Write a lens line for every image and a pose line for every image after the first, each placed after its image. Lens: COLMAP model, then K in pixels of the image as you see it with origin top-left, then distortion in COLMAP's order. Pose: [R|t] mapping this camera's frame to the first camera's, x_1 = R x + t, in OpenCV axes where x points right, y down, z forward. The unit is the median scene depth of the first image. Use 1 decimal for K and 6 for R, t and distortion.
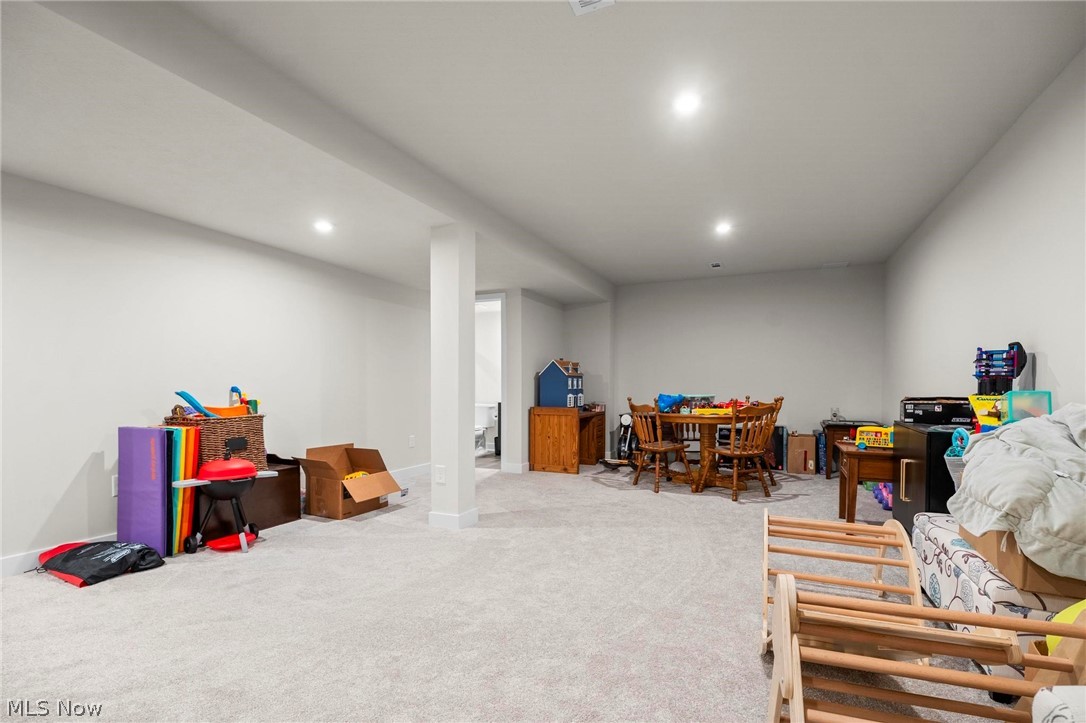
lens RADIAL K [[496.9, 0, 537.9], [0, 496.9, 392.1], [0, 0, 1]] dist [-0.001210, -0.000155]
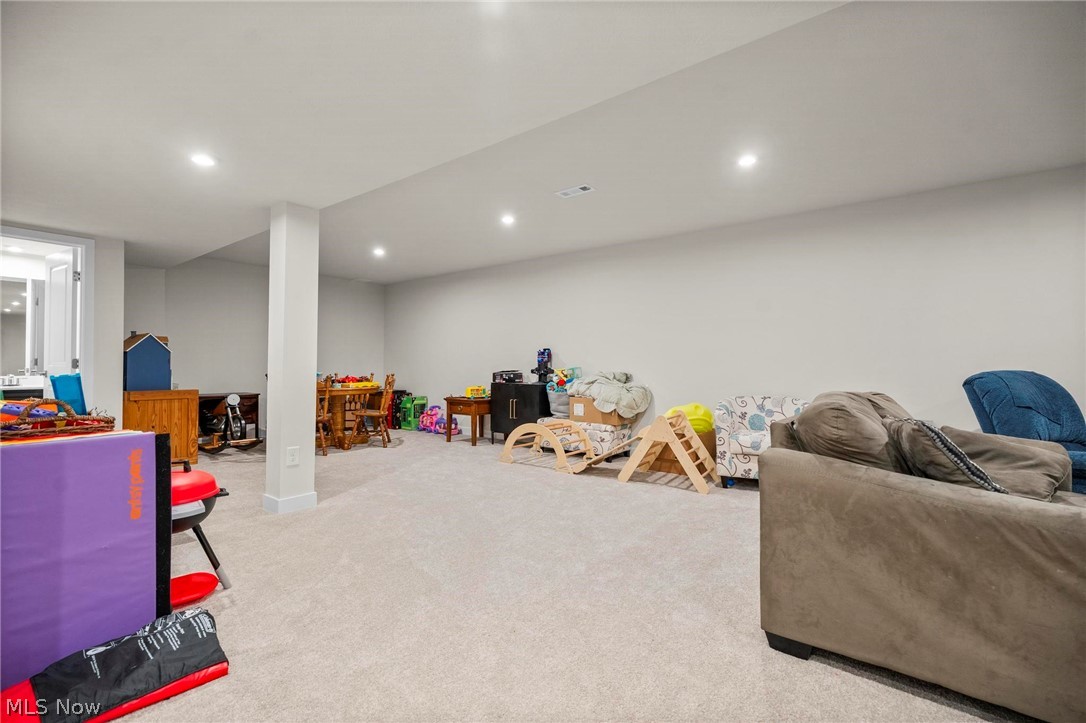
lens RADIAL K [[485.3, 0, 541.4], [0, 485.3, 372.6], [0, 0, 1]] dist [-0.001016, 0.000403]
pose [[0.244083, -0.018302, 0.969582, -0.978444], [0.009666, 0.999818, 0.016440, -0.011799], [-0.969706, 0.005360, 0.244216, 0.281282]]
